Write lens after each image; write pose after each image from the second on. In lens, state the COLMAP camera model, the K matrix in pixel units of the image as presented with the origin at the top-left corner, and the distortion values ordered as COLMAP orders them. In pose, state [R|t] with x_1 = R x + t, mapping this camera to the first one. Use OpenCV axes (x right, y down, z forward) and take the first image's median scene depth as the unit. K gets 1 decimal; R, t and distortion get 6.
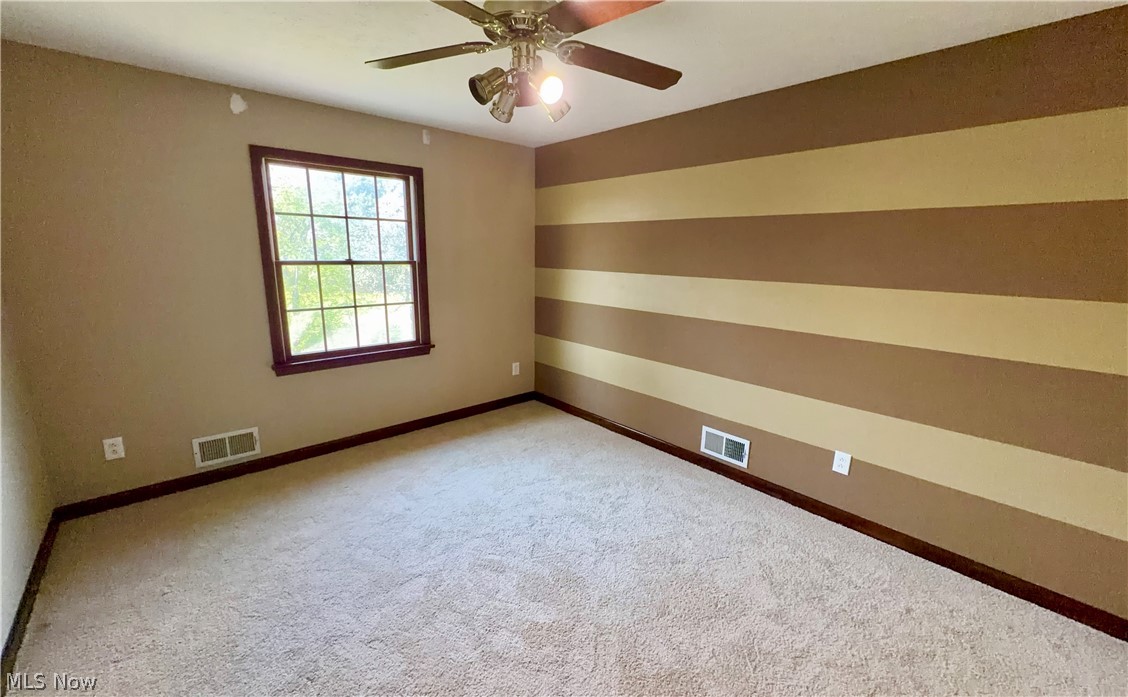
lens RADIAL K [[447.9, 0, 564.0], [0, 447.9, 348.5], [0, 0, 1]] dist [-0.000045, 0.000324]
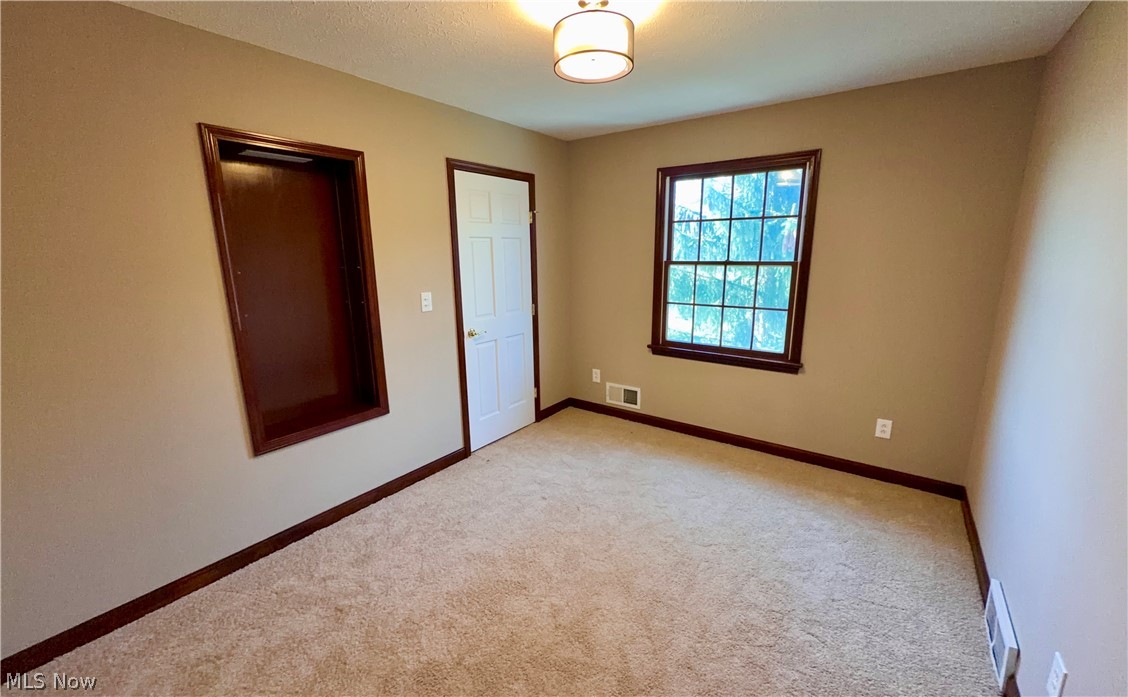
lens RADIAL K [[447.9, 0, 564.0], [0, 447.9, 348.5], [0, 0, 1]] dist [-0.000045, 0.000324]
pose [[0.198705, 0.190985, -0.961271, 0.471333], [-0.197566, 0.968499, 0.151582, -0.086878], [0.959939, 0.159795, 0.230178, 0.447666]]
